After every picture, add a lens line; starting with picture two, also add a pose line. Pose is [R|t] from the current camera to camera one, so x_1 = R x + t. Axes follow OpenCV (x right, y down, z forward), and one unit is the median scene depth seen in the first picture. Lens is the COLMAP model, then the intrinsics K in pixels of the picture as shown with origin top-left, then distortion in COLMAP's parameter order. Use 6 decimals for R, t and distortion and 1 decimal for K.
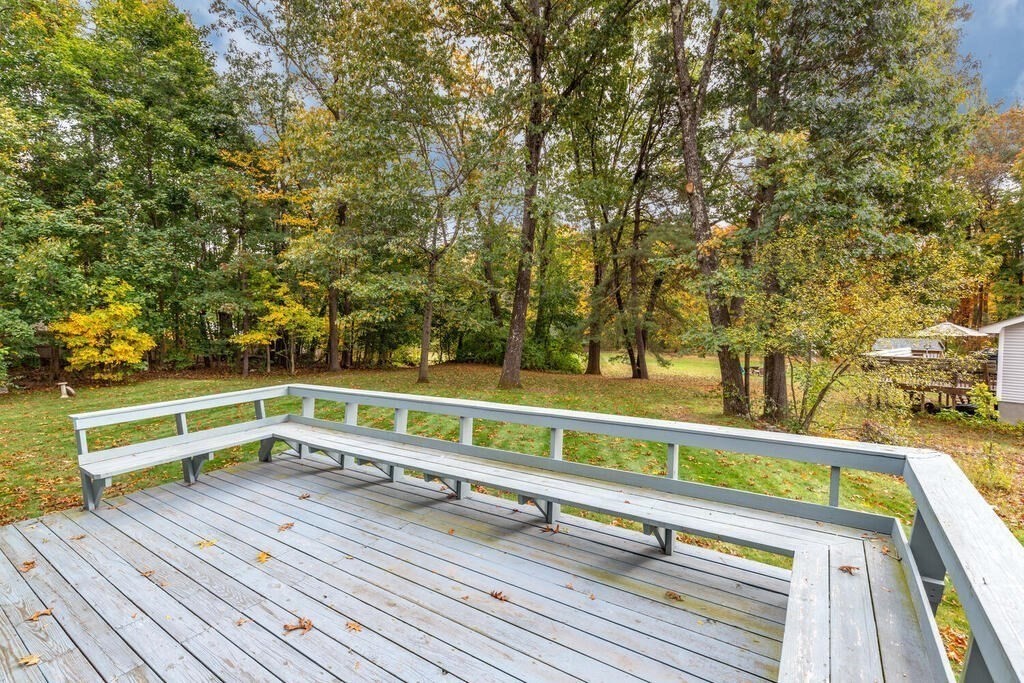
lens RADIAL K [[469.2, 0, 512.1], [0, 469.2, 341.1], [0, 0, 1]] dist [0.001100, -0.000055]
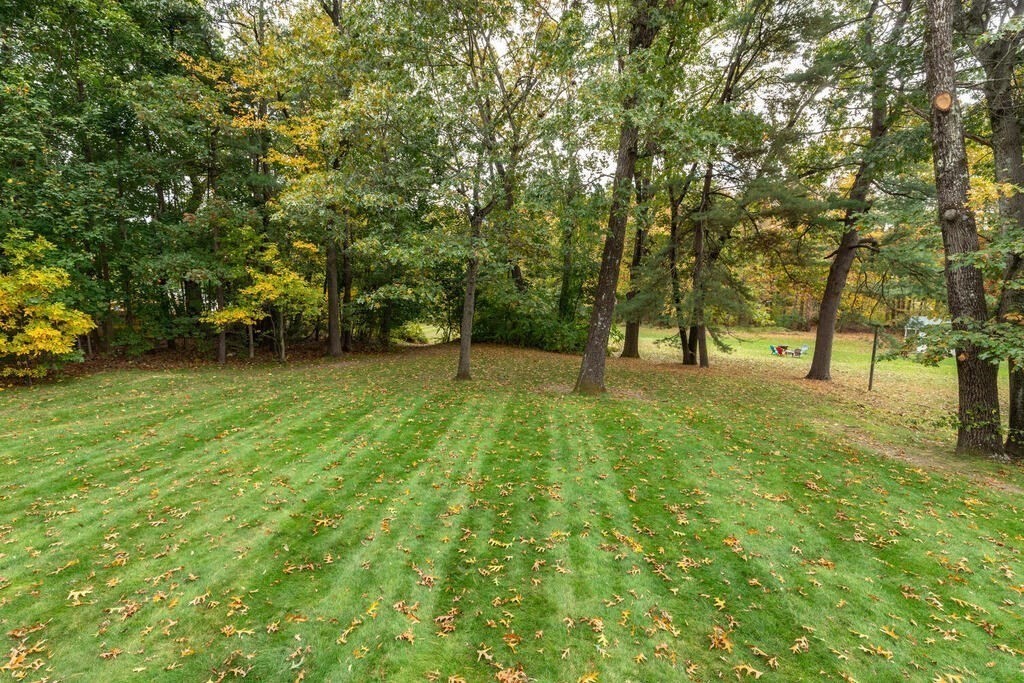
lens RADIAL K [[469.2, 0, 510.4], [0, 469.2, 341.6], [0, 0, 1]] dist [0.001100, -0.000055]
pose [[0.998849, 0.010148, 0.046873, -0.149453], [-0.013374, 0.997525, 0.069033, -0.025424], [-0.046057, -0.069580, 0.996513, 0.239892]]
